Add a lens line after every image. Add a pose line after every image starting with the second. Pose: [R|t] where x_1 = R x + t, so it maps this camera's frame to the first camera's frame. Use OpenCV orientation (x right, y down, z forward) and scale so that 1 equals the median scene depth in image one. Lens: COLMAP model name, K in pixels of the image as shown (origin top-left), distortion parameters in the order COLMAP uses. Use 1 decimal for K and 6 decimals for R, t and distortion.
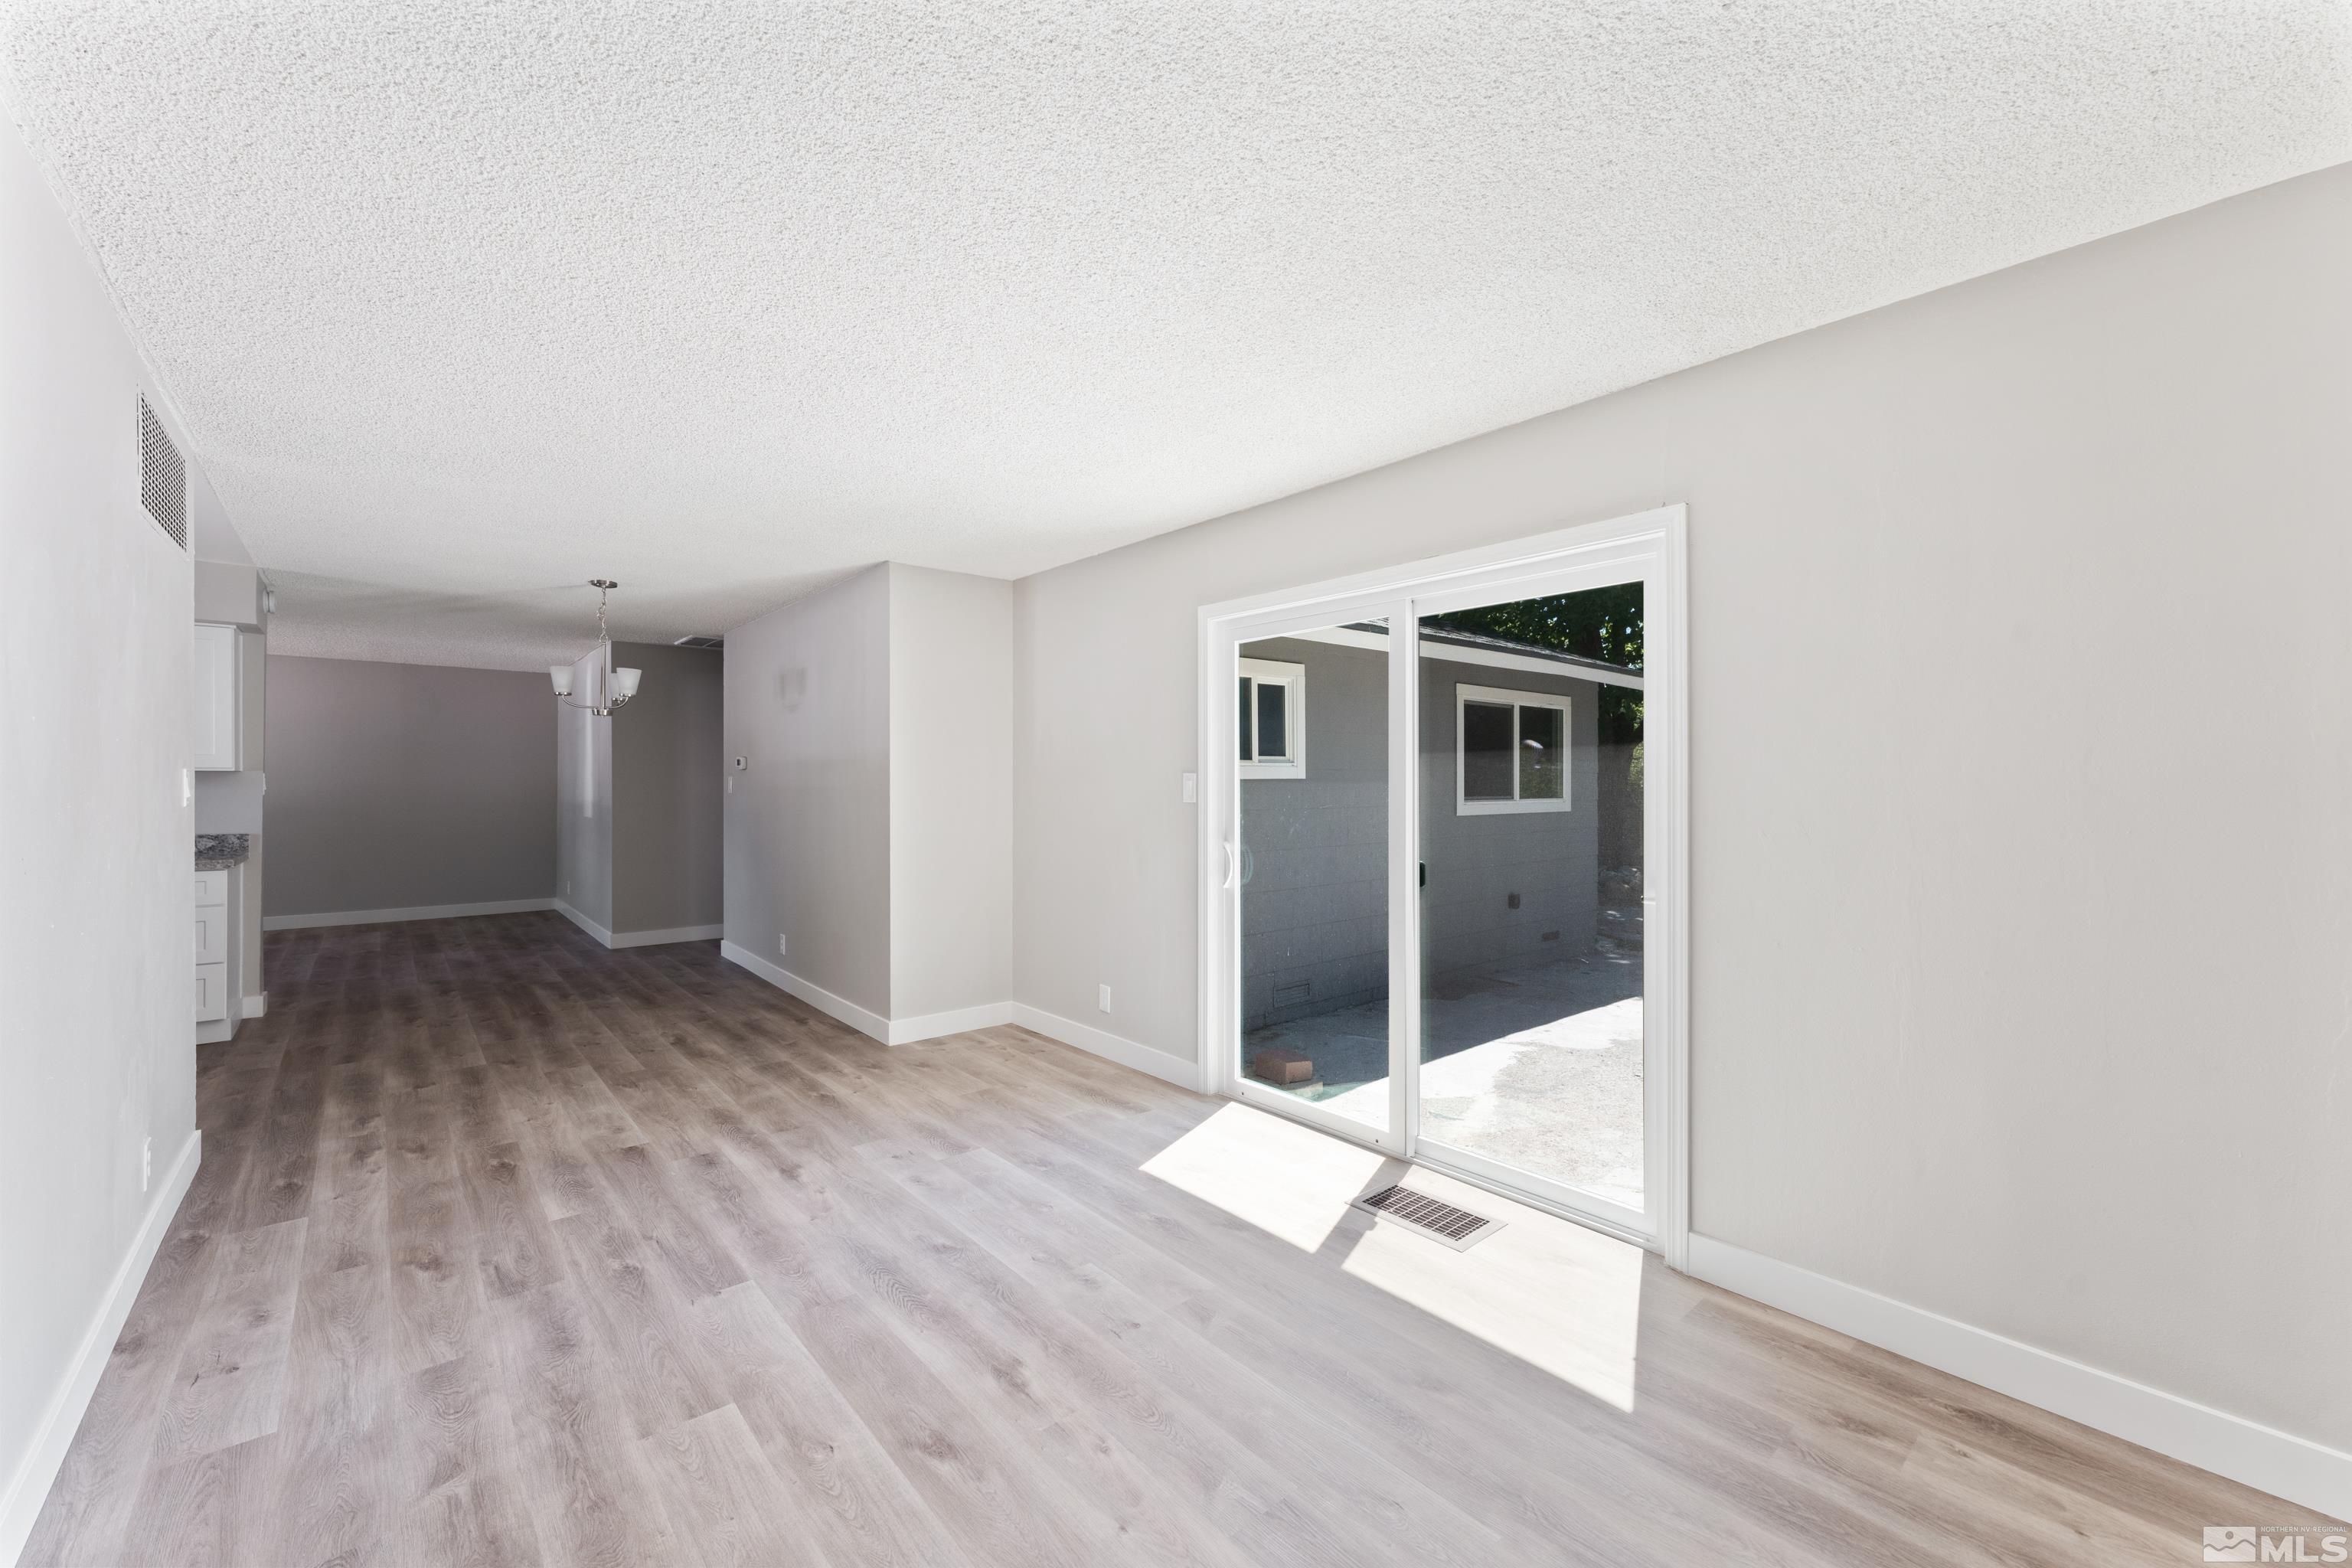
lens RADIAL K [[938.2, 0, 1172.1], [0, 938.2, 769.4], [0, 0, 1]] dist [-0.000299, -0.000099]
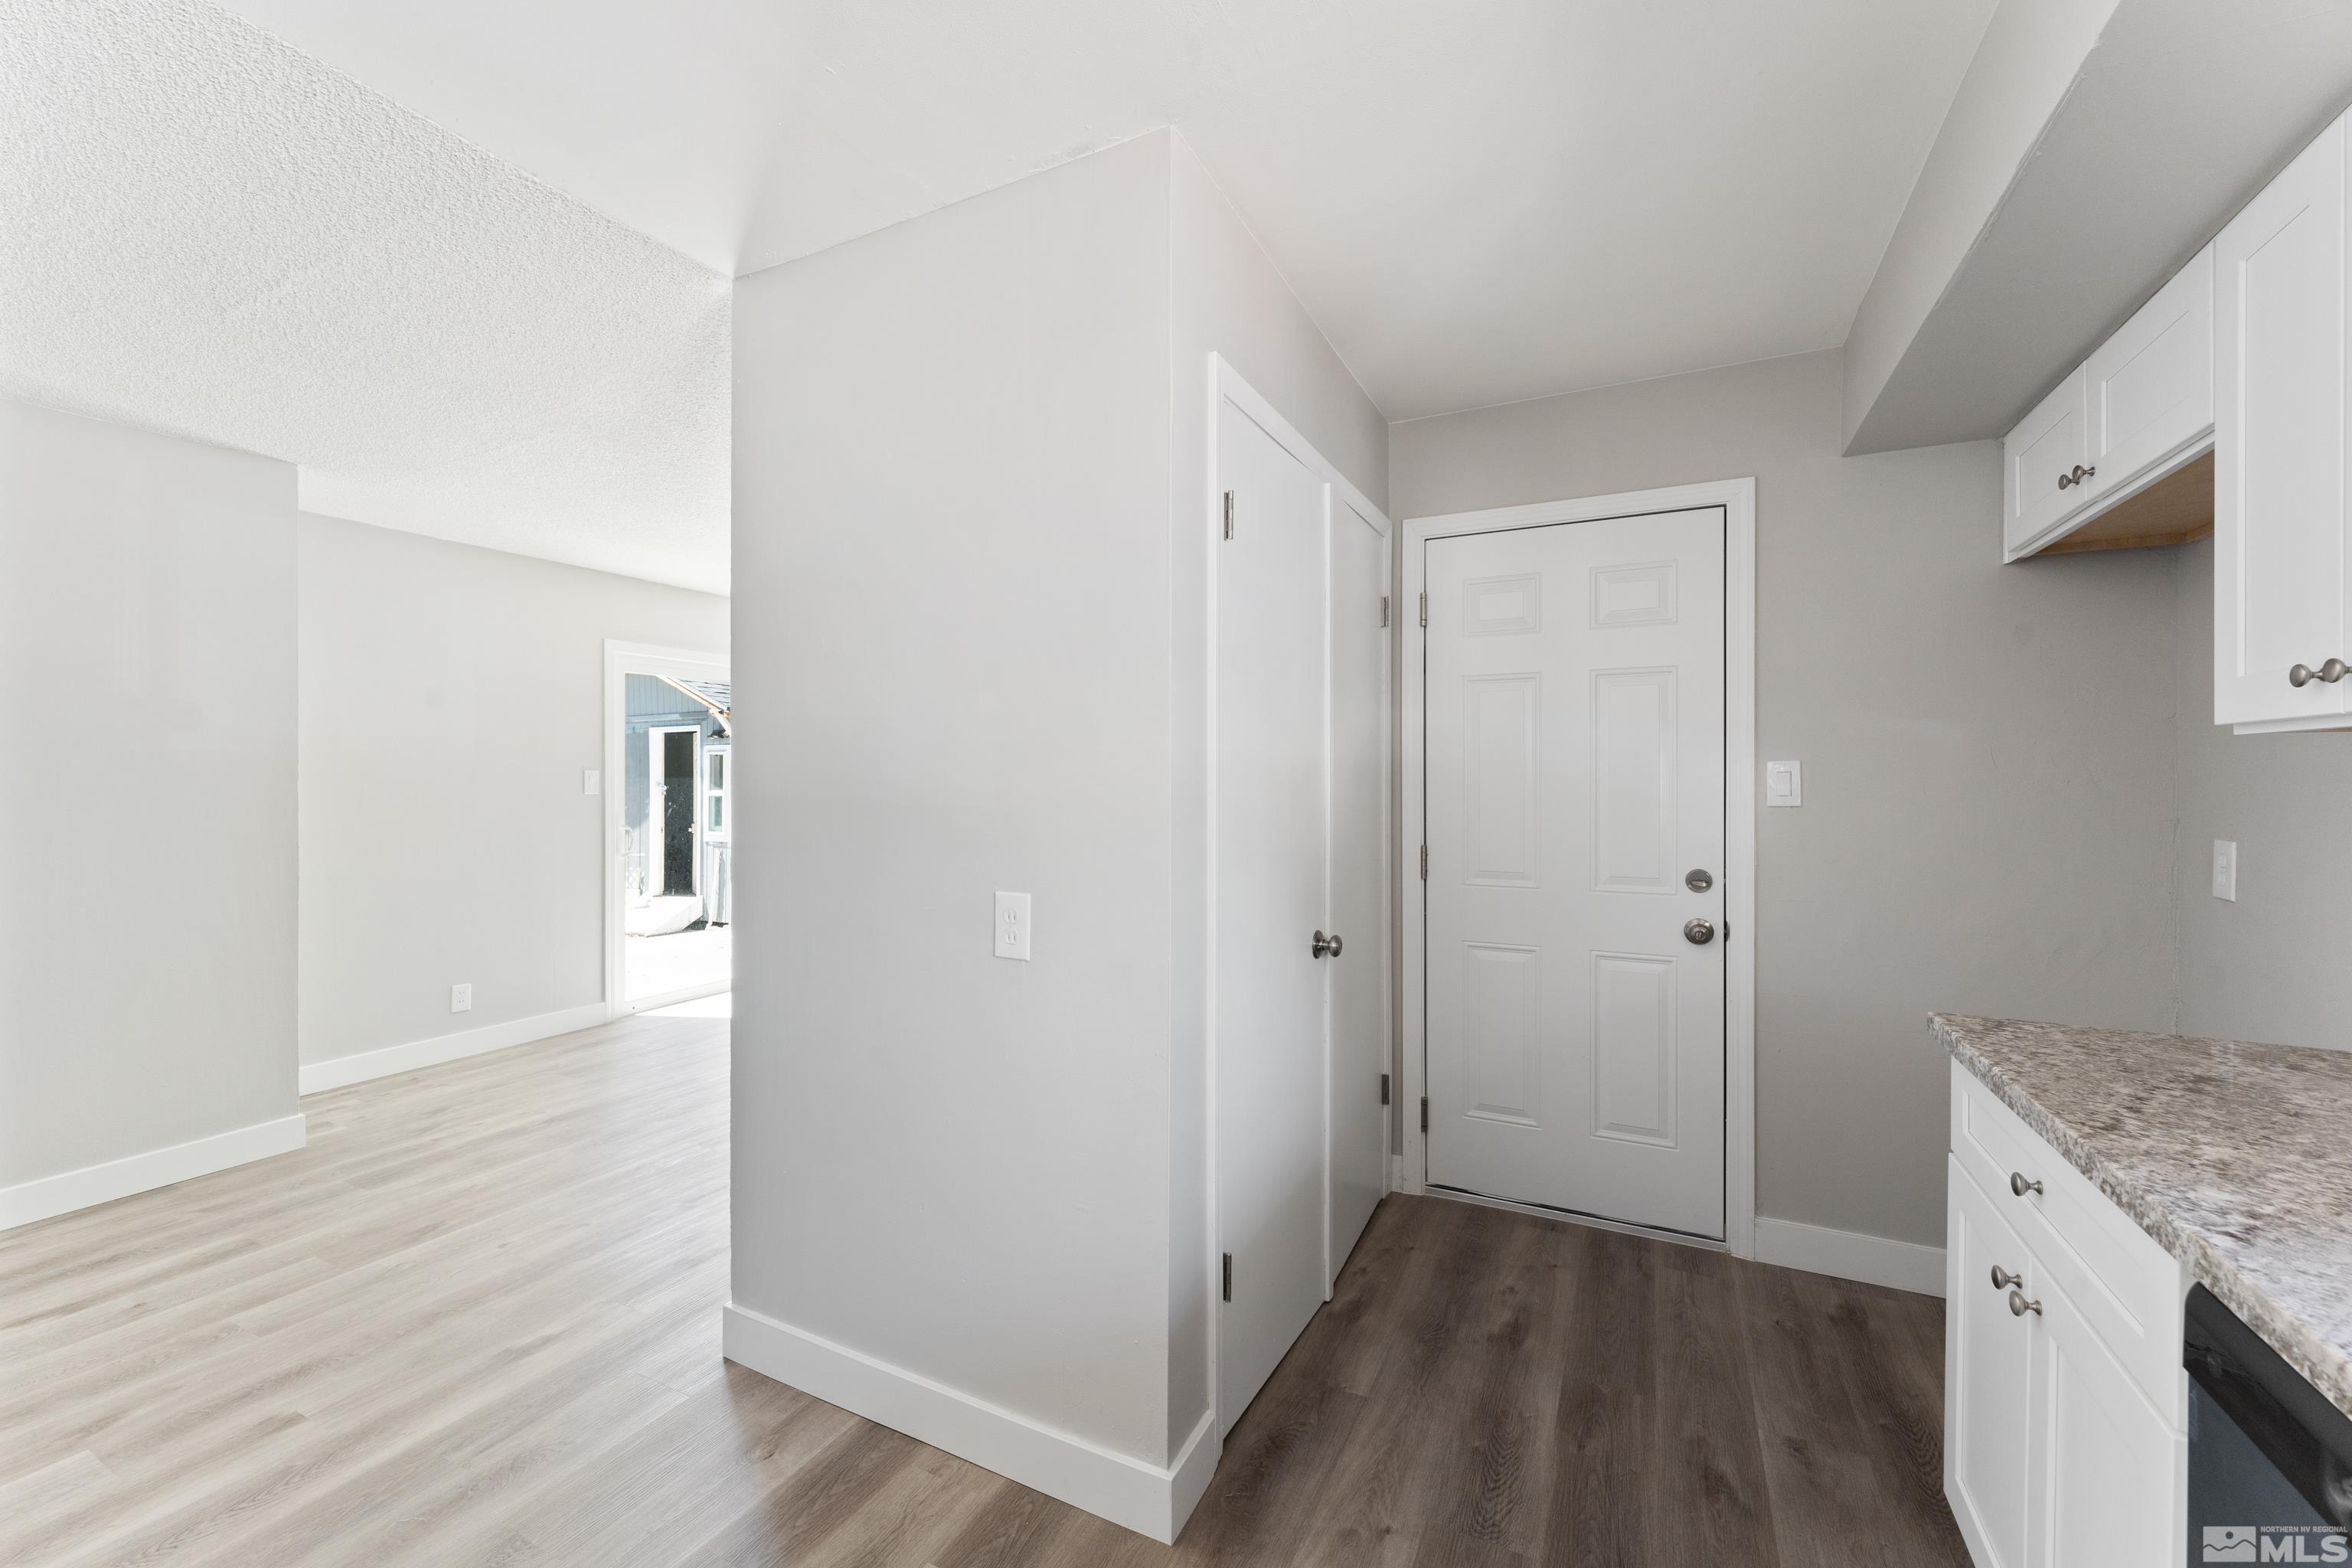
lens RADIAL K [[938.2, 0, 1172.1], [0, 938.2, 769.4], [0, 0, 1]] dist [-0.000299, -0.000099]
pose [[-0.381985, 0.006080, 0.924148, -2.163428], [-0.013362, 0.999837, -0.012101, 0.010620], [-0.924072, -0.016971, -0.381842, 1.180699]]
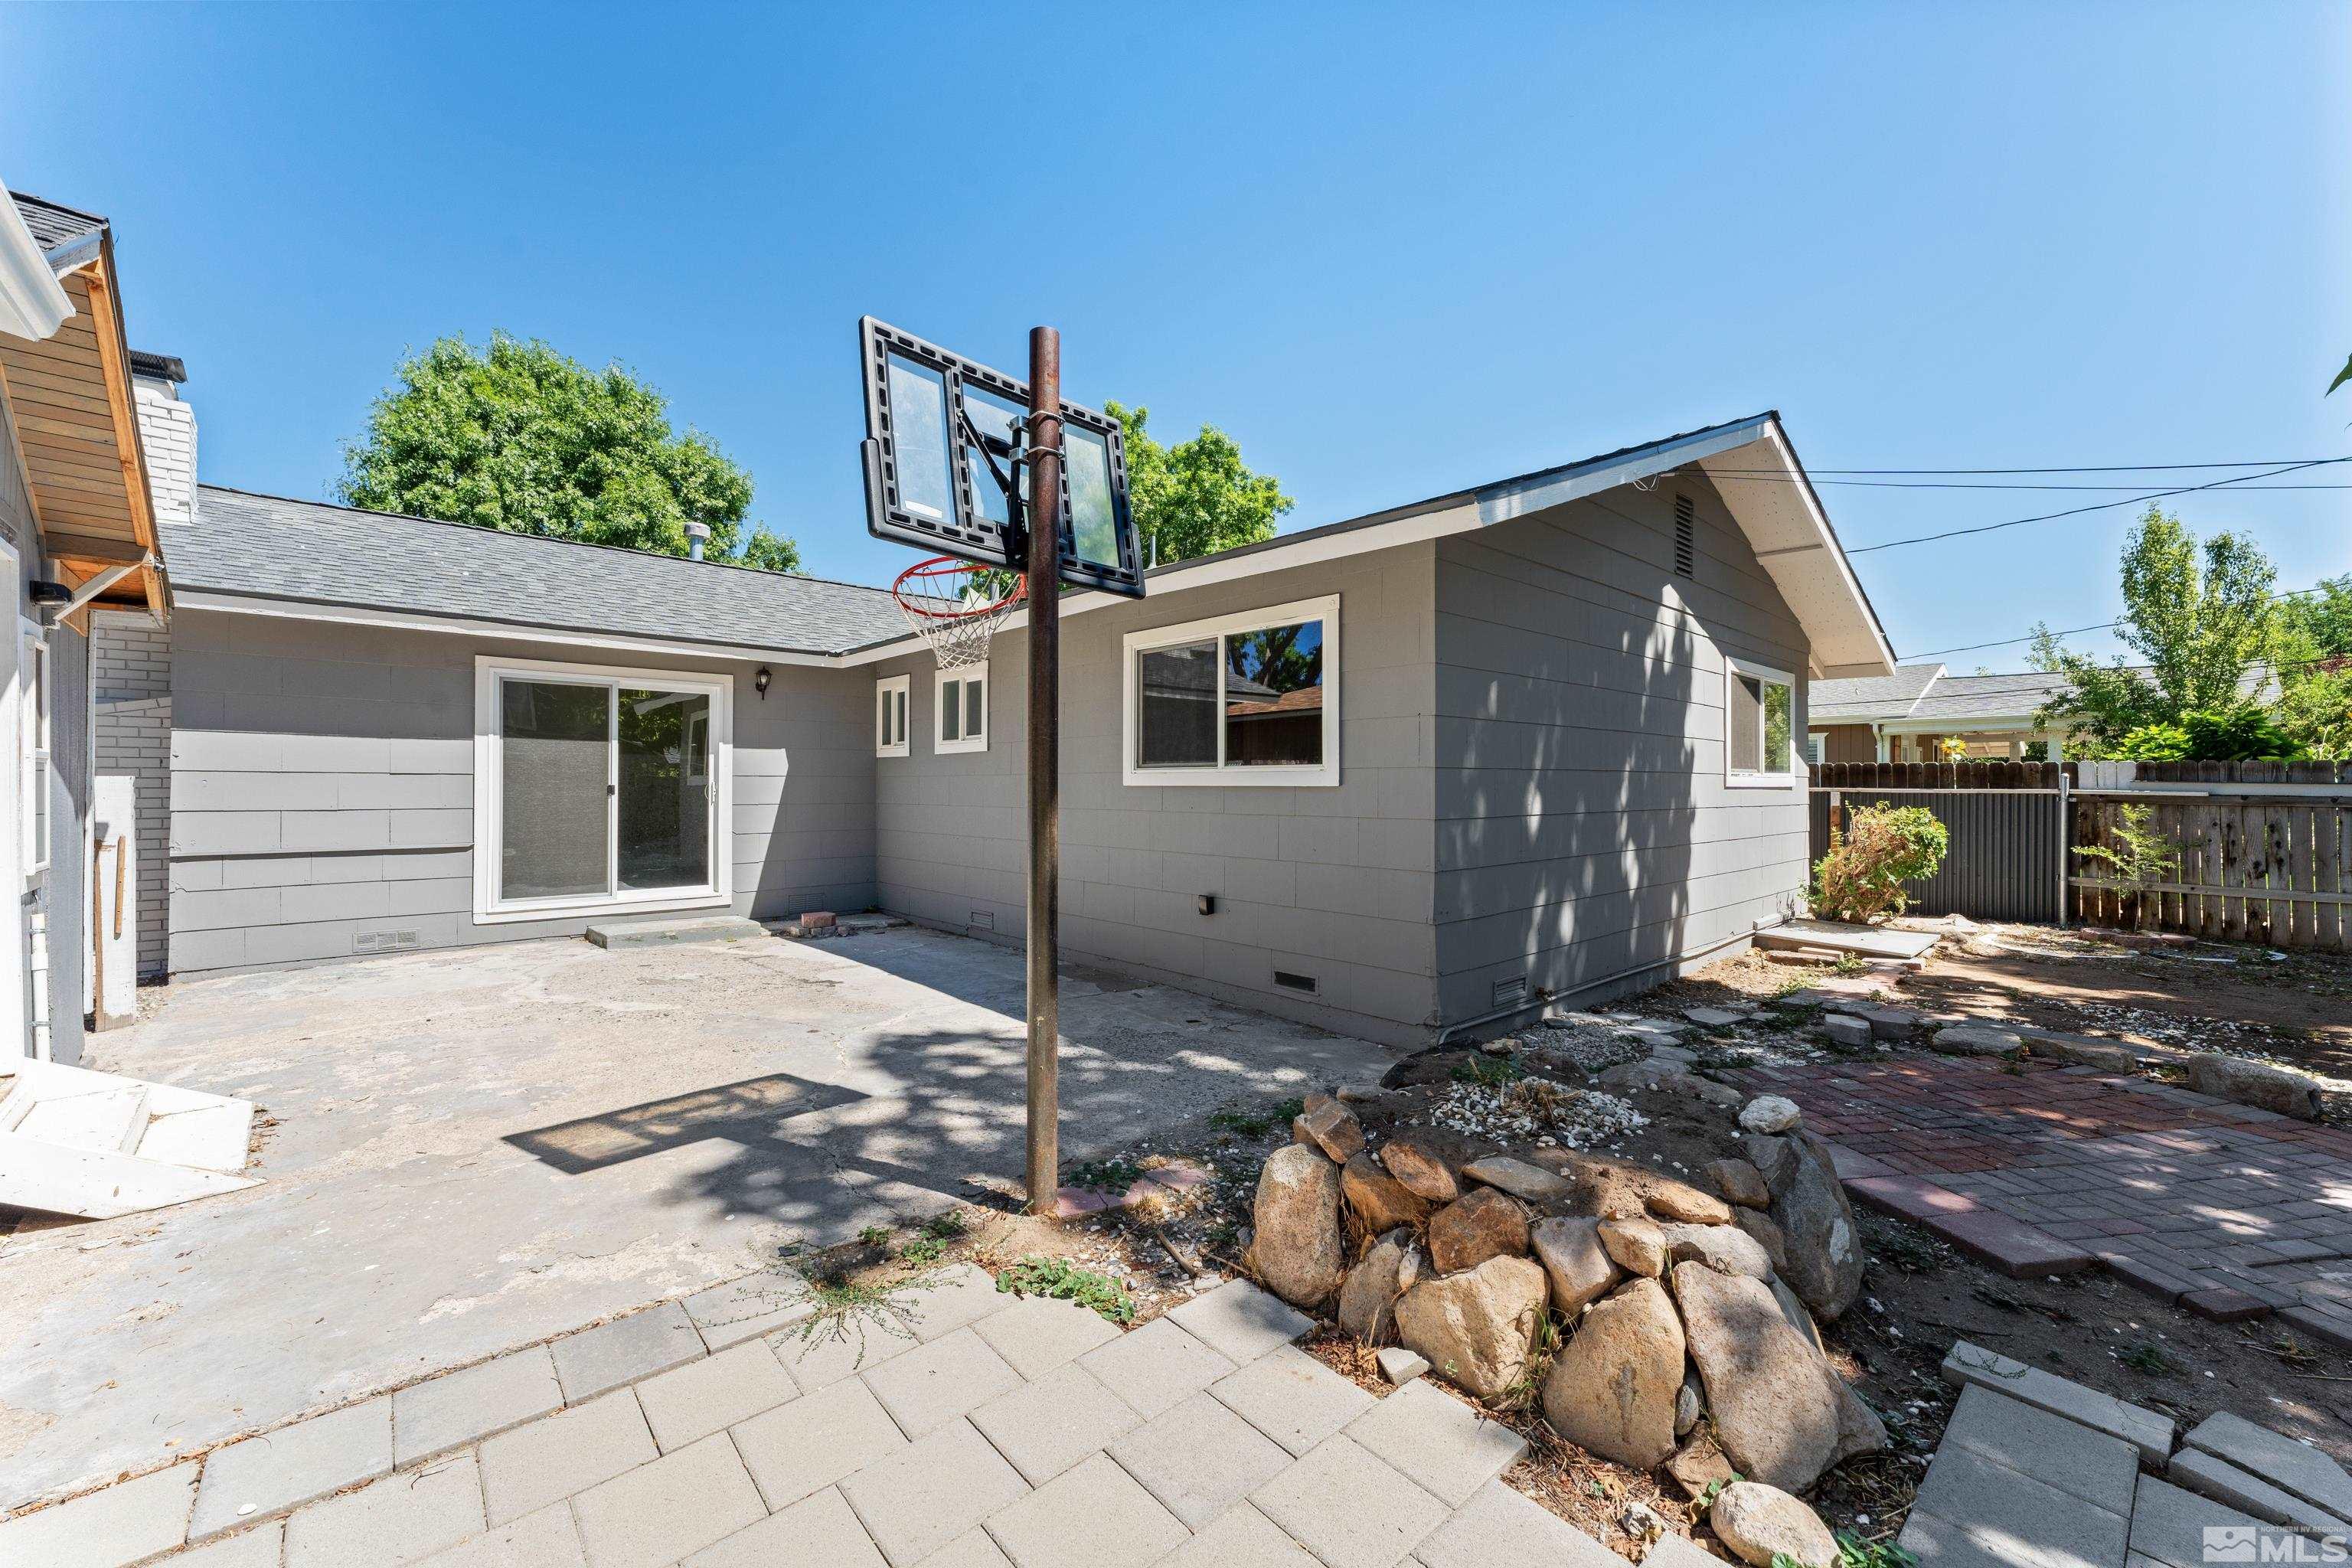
lens RADIAL K [[918.0, 0, 1176.0], [0, 918.0, 784.0], [0, 0, 1]] dist [0.000213, 0.000015]
pose [[0.022416, 0.000797, -0.999748, 3.520141], [0.012195, 0.999925, 0.001071, 0.143628], [0.999674, -0.012216, 0.022404, 3.103967]]
